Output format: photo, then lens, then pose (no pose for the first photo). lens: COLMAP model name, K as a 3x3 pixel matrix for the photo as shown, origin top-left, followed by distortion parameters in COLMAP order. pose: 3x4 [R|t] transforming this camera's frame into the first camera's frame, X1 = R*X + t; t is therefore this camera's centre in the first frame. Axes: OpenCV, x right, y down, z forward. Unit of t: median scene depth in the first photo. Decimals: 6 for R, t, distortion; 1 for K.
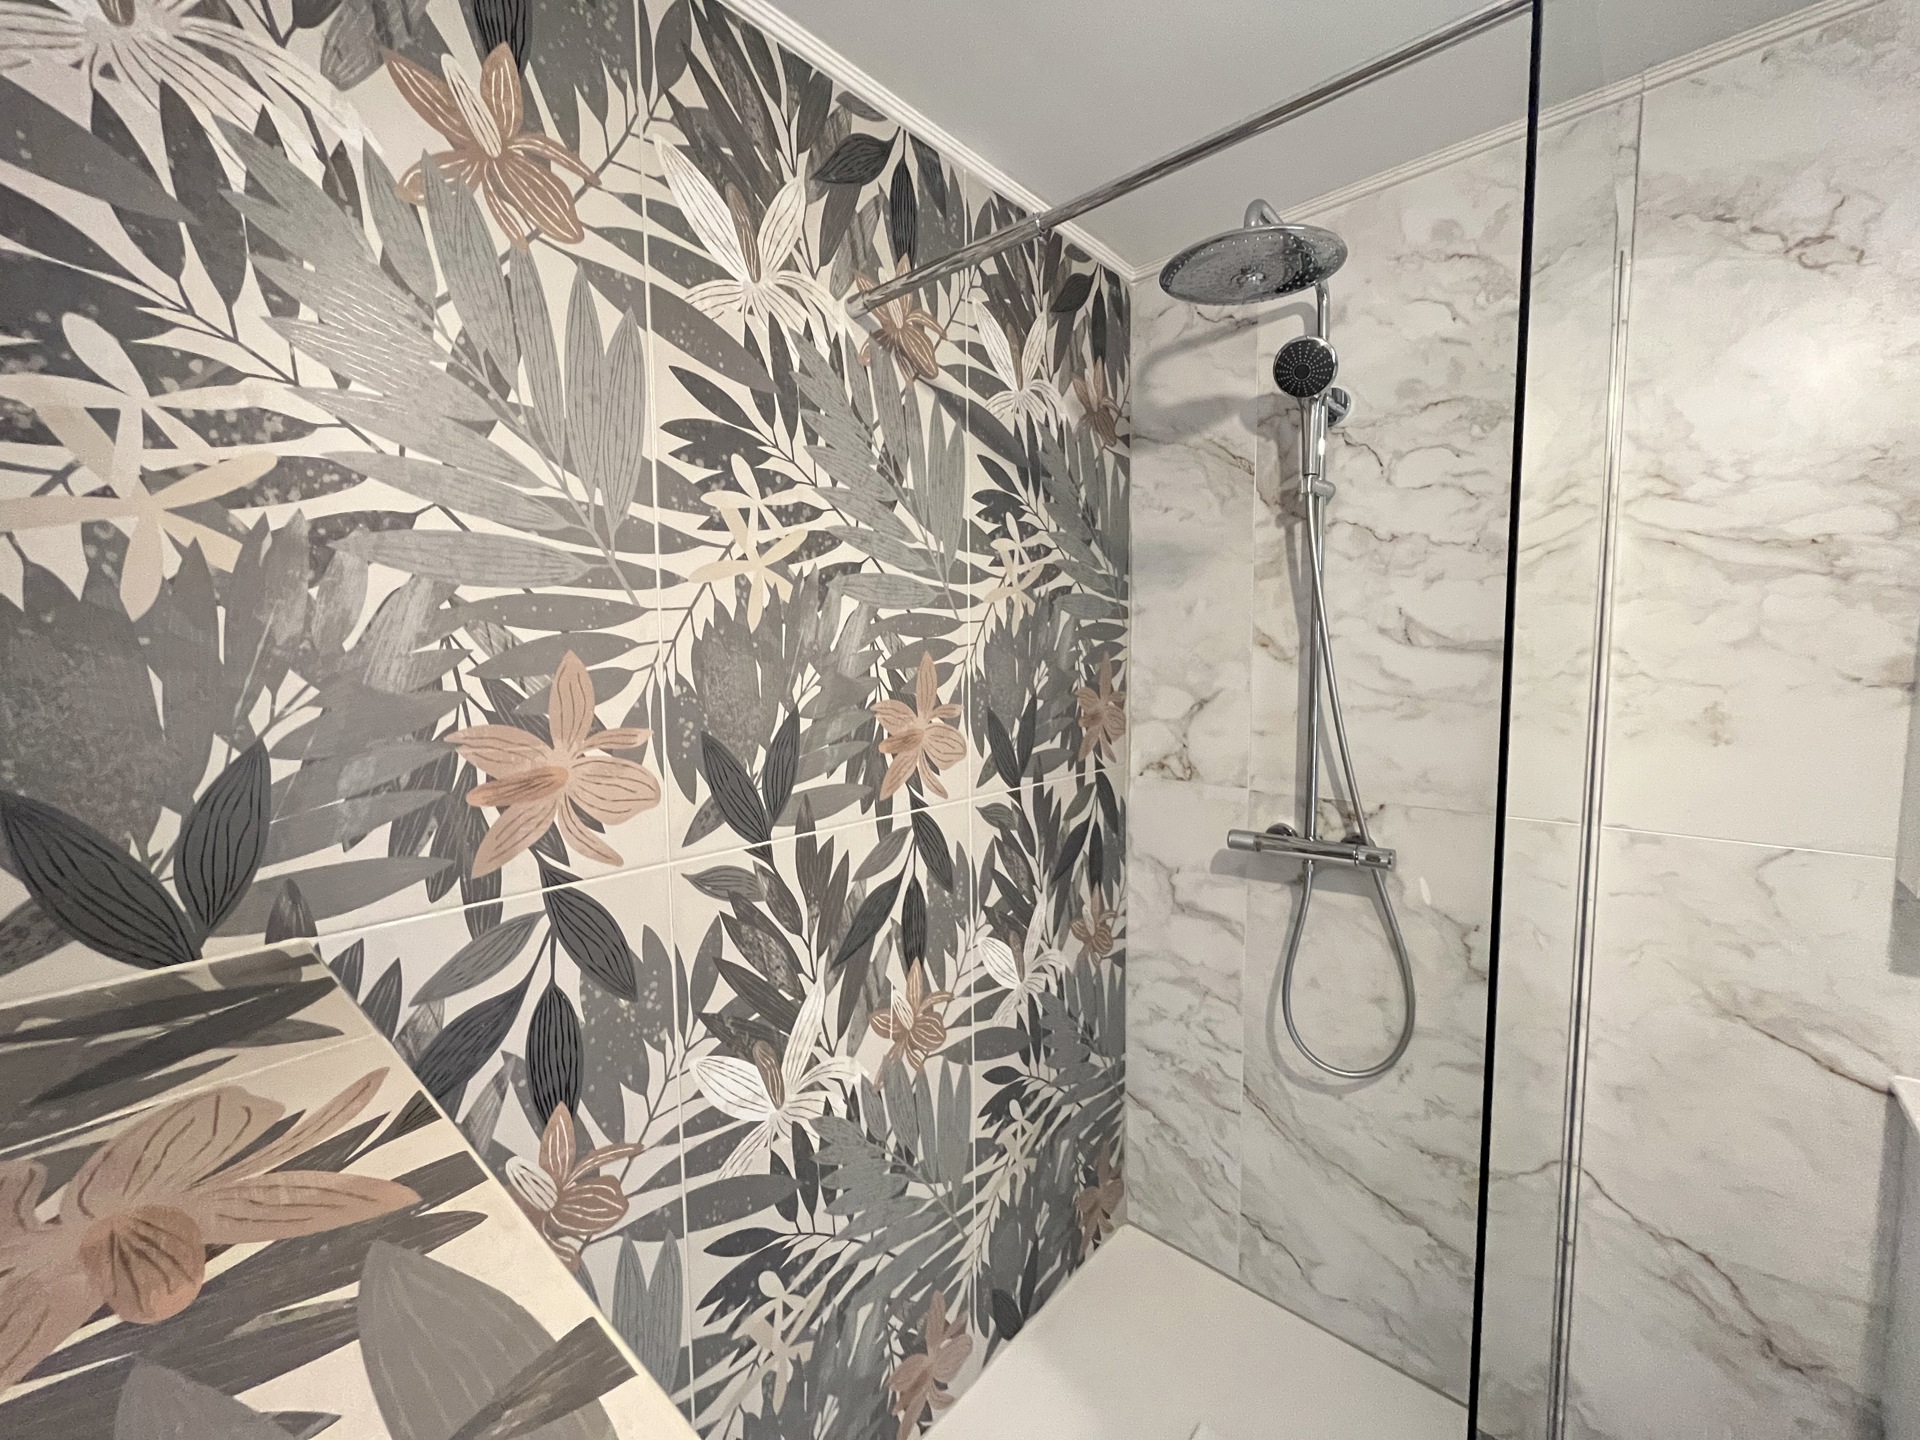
lens RADIAL K [[772.8, 0, 950.3], [0, 772.8, 714.2], [0, 0, 1]] dist [-0.002454, 0.000395]
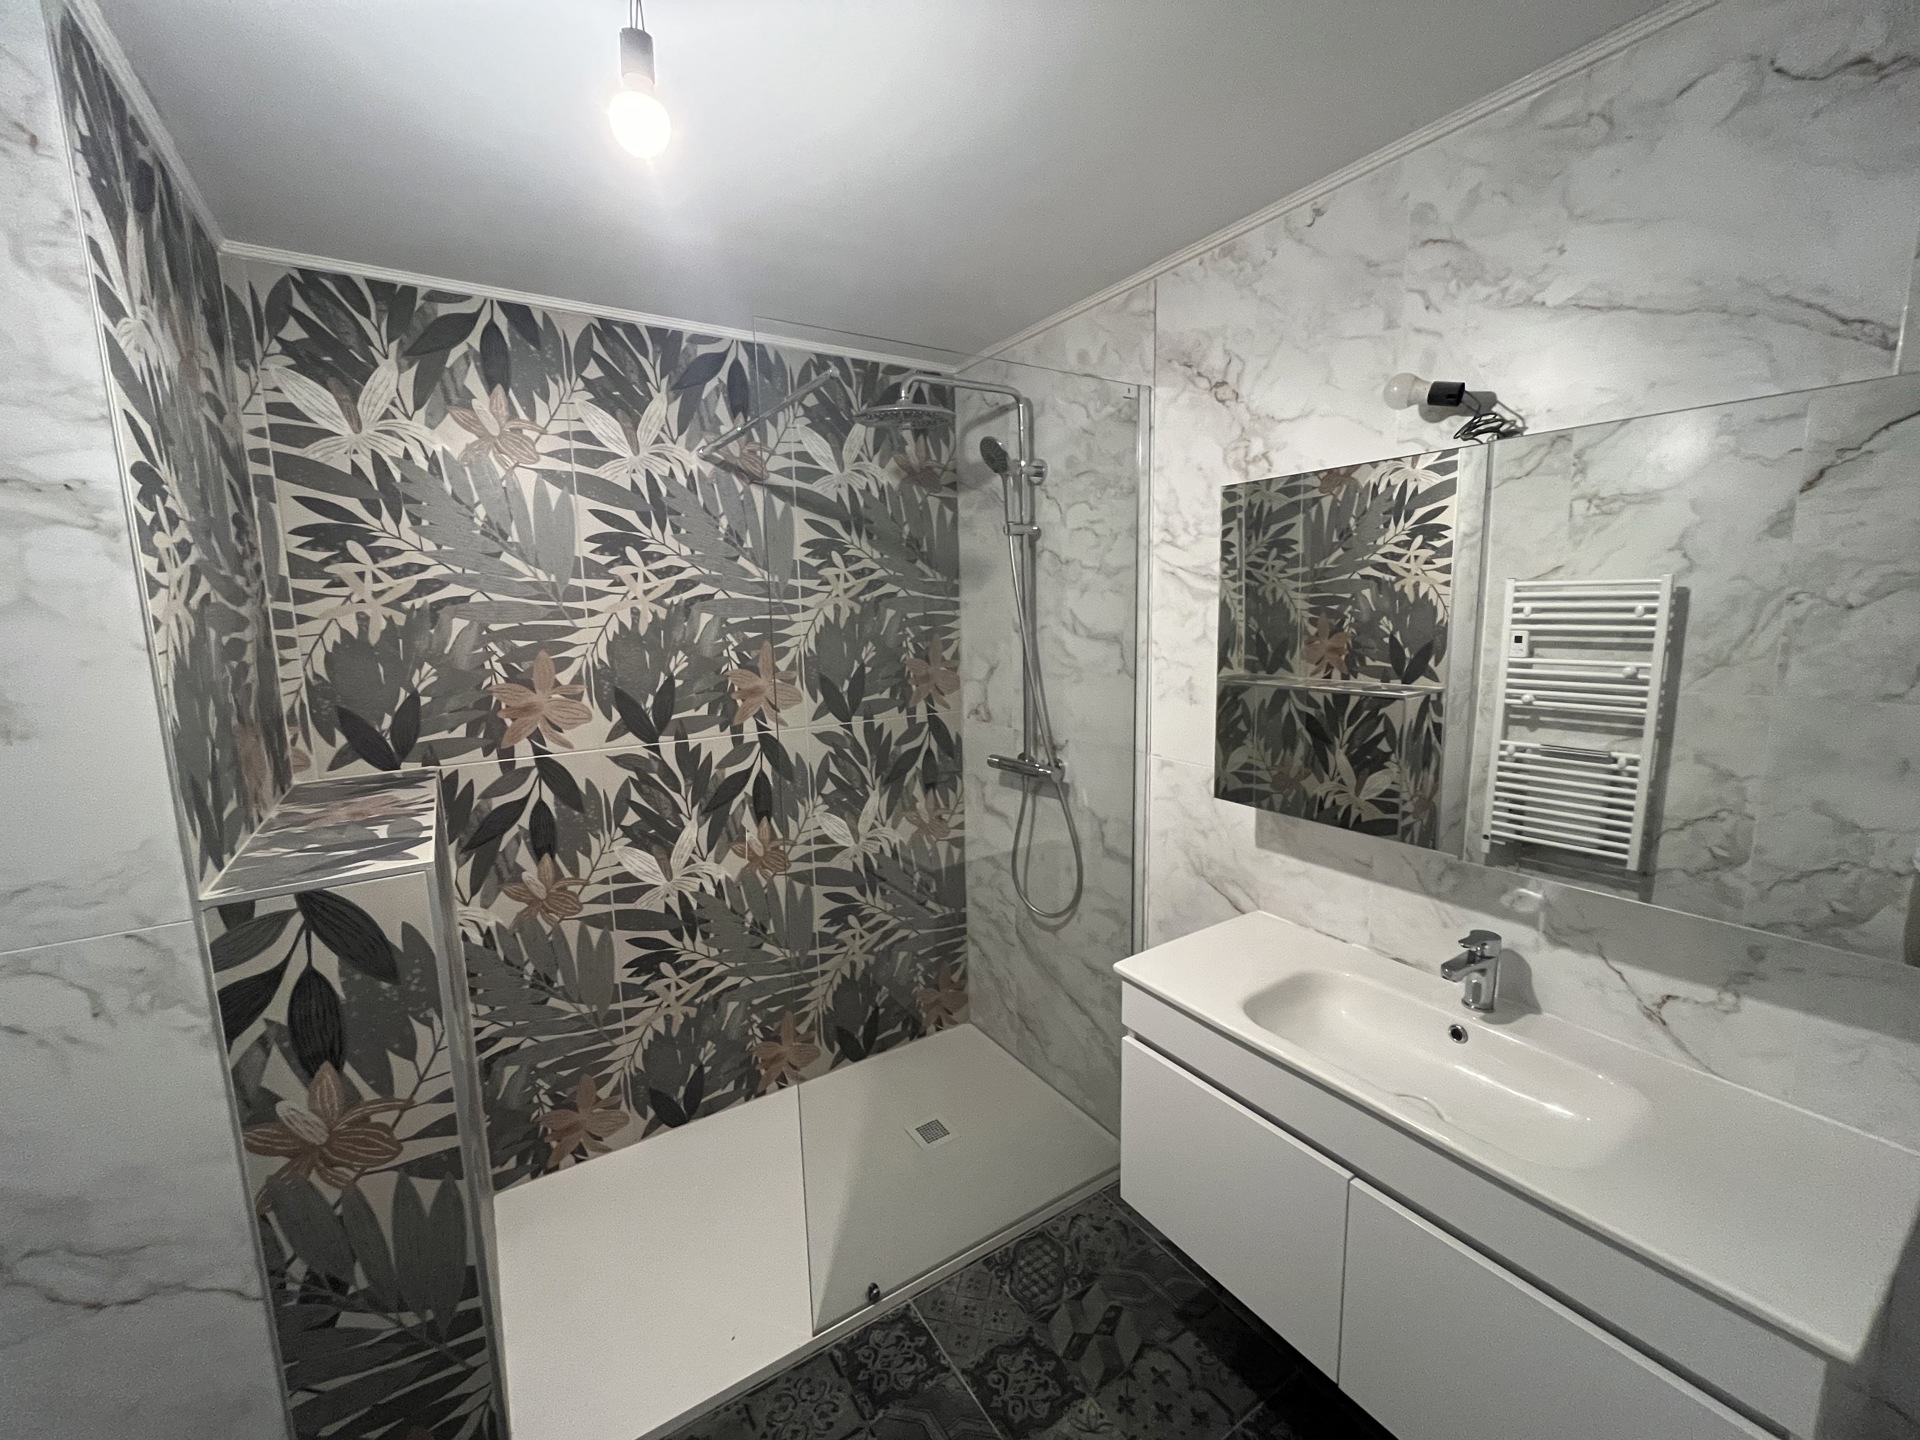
lens RADIAL K [[772.8, 0, 948.8], [0, 772.8, 714.4], [0, 0, 1]] dist [-0.002454, 0.000395]
pose [[0.966669, 0.024251, -0.254879, 0.973221], [-0.006571, 0.997526, 0.069989, -0.048536], [0.255945, -0.065981, 0.964437, -0.684766]]
